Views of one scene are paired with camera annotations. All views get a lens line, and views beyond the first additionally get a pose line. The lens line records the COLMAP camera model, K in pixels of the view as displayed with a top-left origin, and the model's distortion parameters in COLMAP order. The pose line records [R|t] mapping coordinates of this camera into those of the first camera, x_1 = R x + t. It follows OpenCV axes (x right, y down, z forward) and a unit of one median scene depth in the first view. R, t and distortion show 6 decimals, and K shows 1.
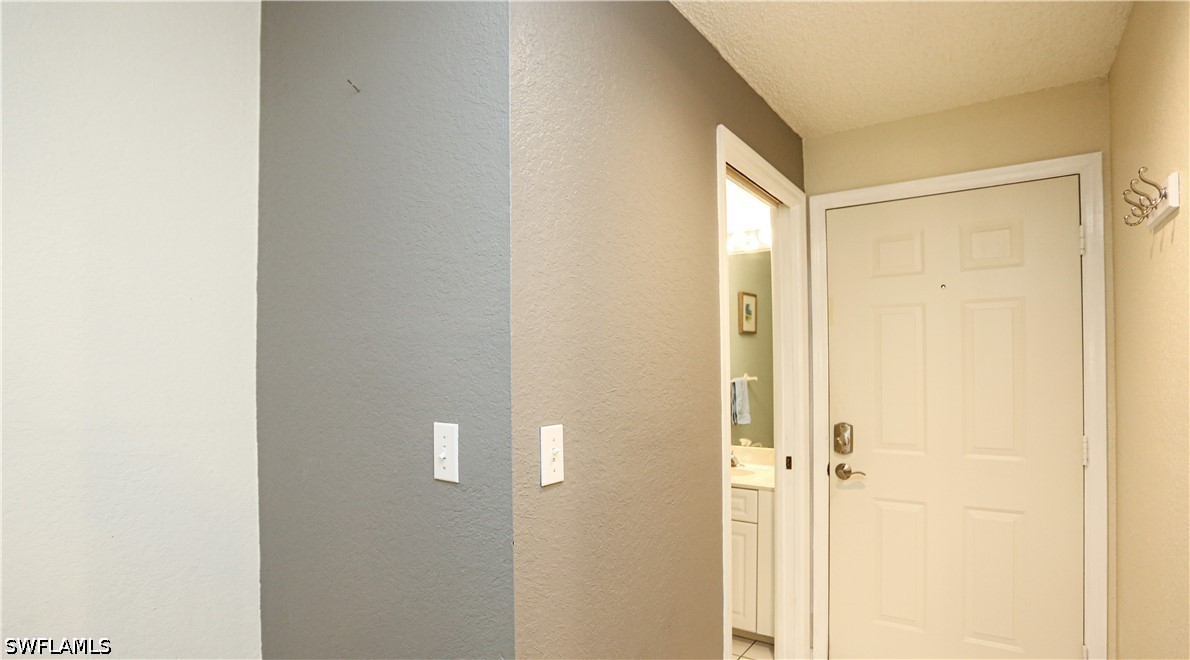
lens RADIAL K [[617.9, 0, 594.5], [0, 617.9, 361.2], [0, 0, 1]] dist [-0.083657, 0.000139]
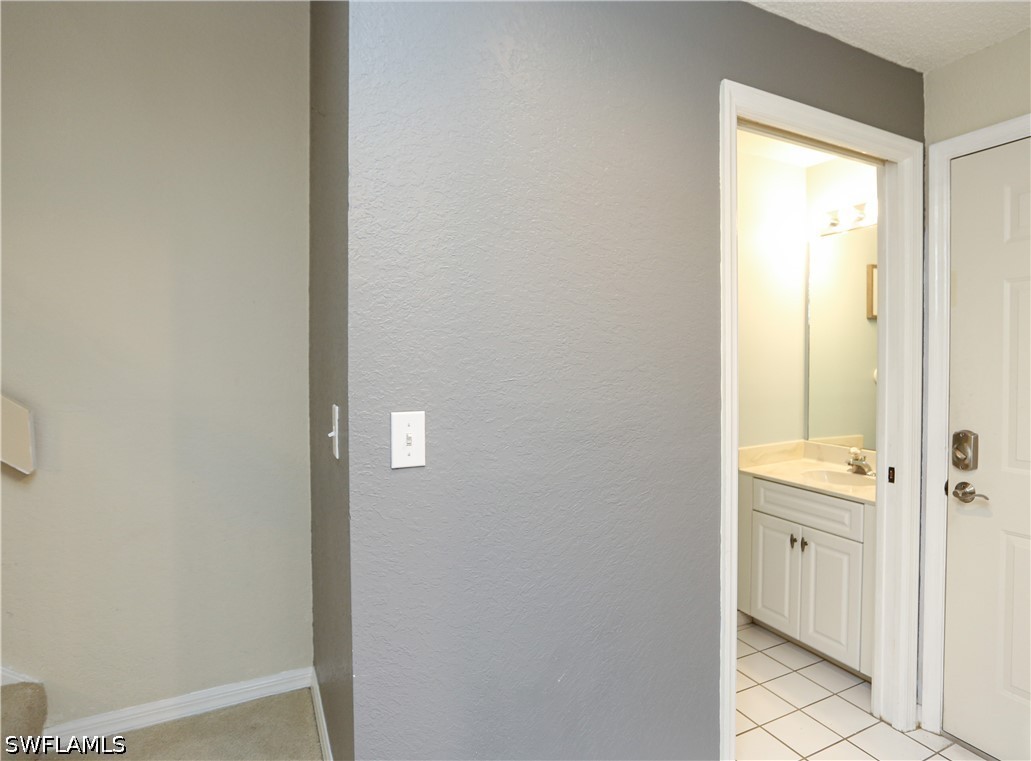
lens RADIAL K [[606.1, 0, 587.4], [0, 606.1, 368.8], [0, 0, 1]] dist [-0.058220, 0.001257]
pose [[0.896748, 0.015096, -0.442283, 0.360416], [-0.002107, 0.999552, 0.029846, 0.000154], [0.442536, -0.025832, 0.896379, 0.120955]]
